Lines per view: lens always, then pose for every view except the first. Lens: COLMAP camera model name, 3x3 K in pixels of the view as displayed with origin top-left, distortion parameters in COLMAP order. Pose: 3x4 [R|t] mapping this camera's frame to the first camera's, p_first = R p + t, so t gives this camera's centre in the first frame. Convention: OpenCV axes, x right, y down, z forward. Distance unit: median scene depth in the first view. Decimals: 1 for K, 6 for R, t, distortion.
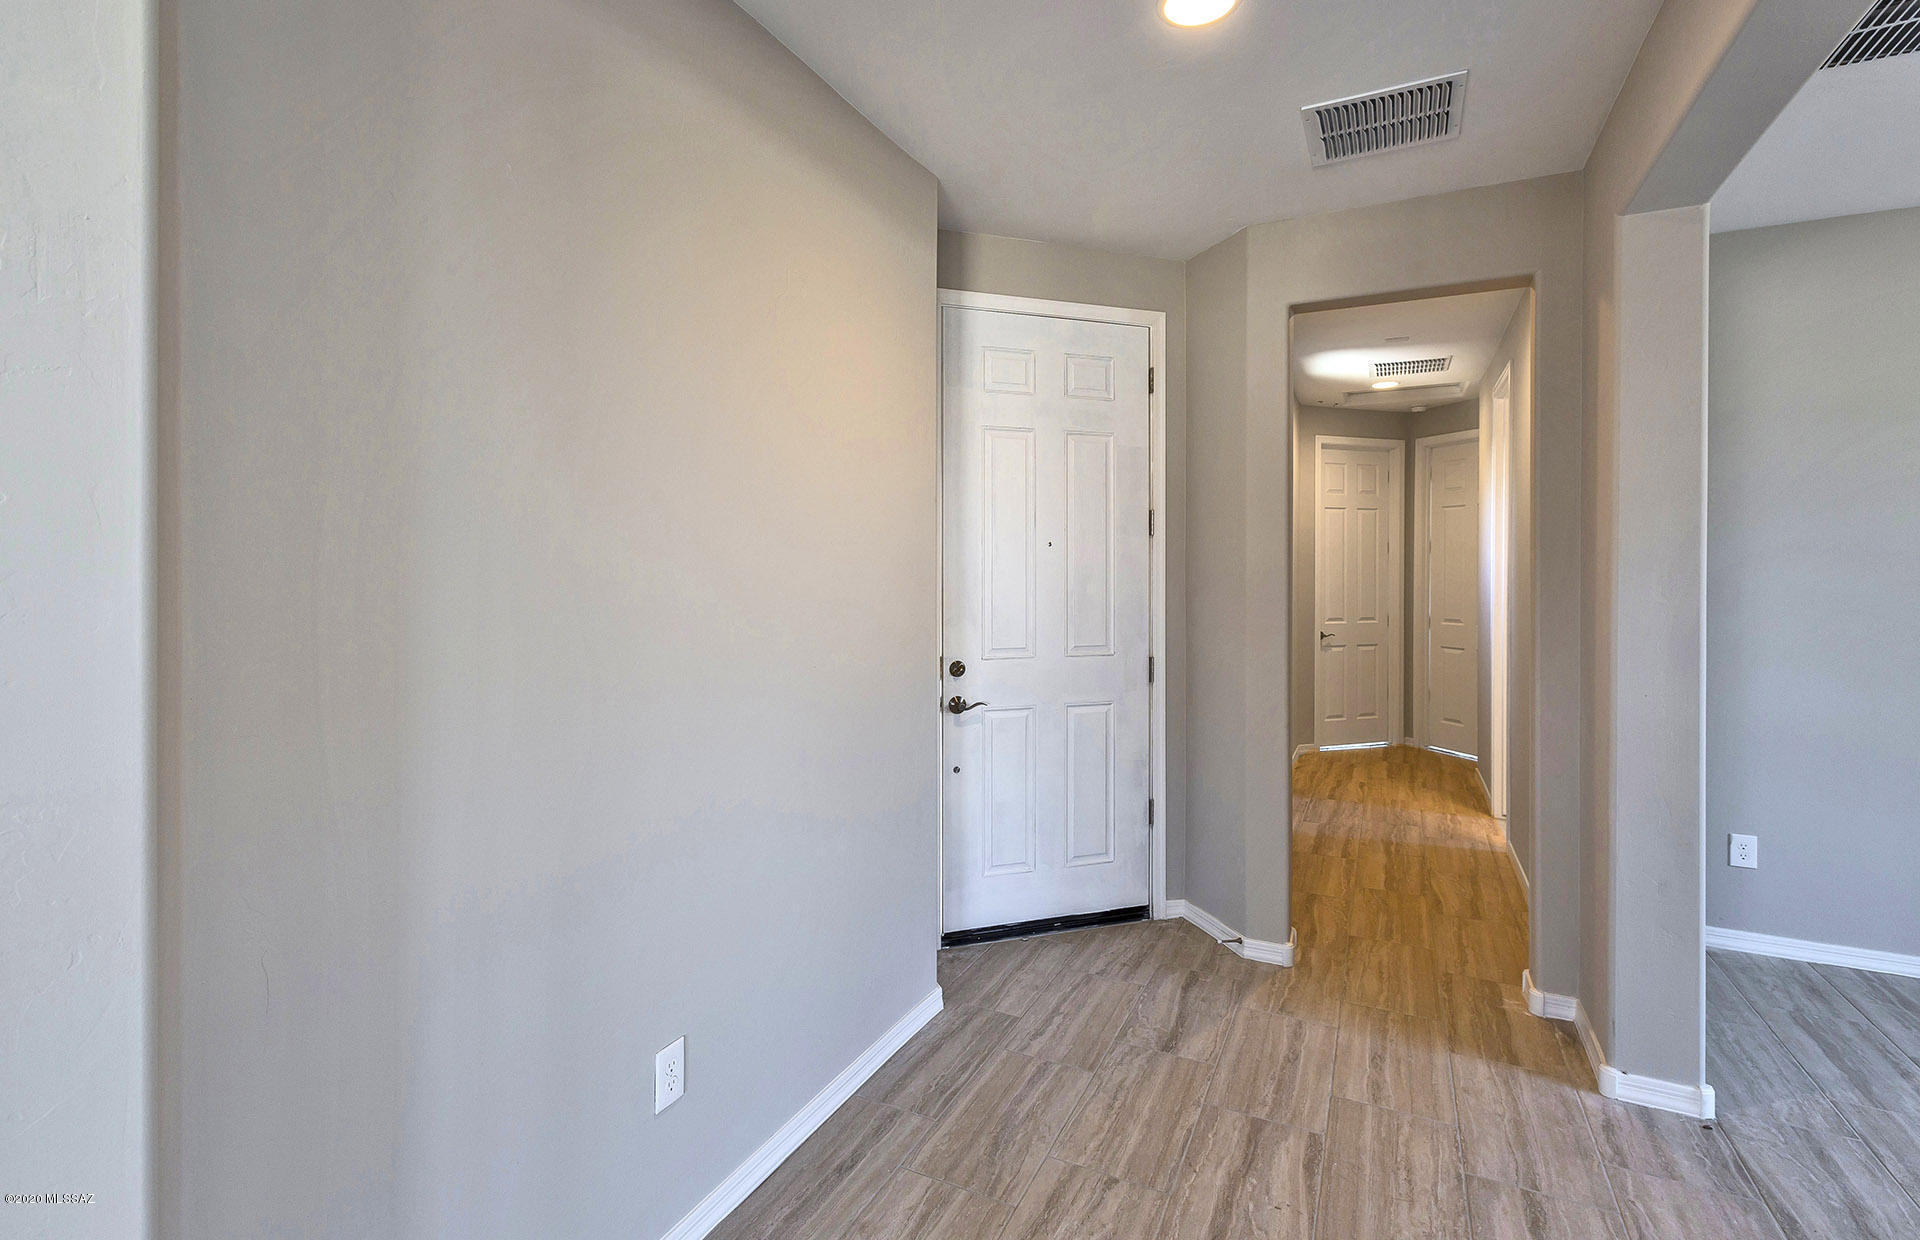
lens RADIAL K [[920.1, 0, 959.6], [0, 920.1, 567.0], [0, 0, 1]] dist [0.016271, -0.000924]
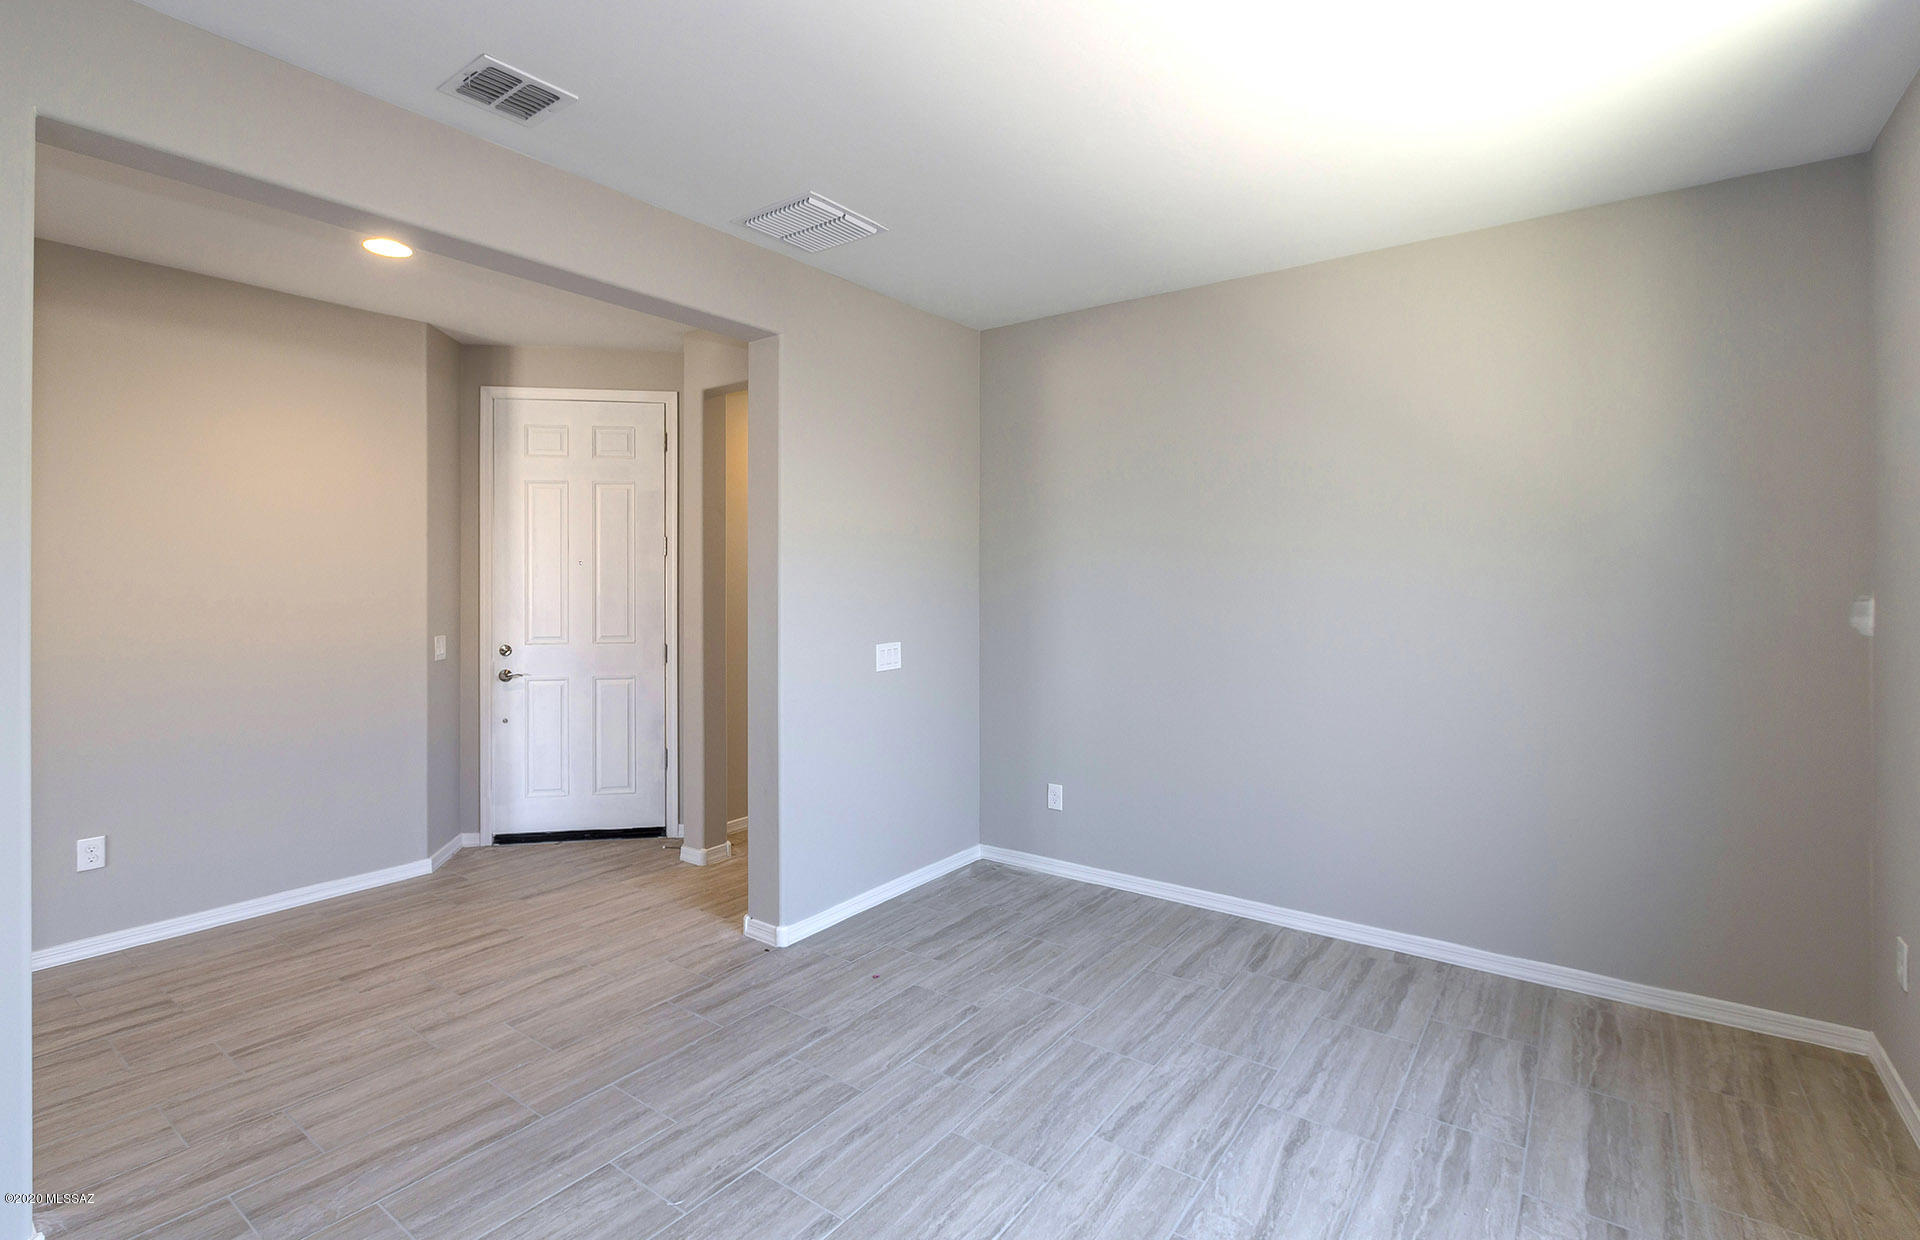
lens RADIAL K [[898.0, 0, 959.5], [0, 898.0, 584.4], [0, 0, 1]] dist [-0.000081, 0.000475]
pose [[0.984383, -0.001604, -0.176033, 0.940842], [0.002387, 0.999988, 0.004236, 0.003339], [0.176024, -0.004590, 0.984375, -0.253679]]
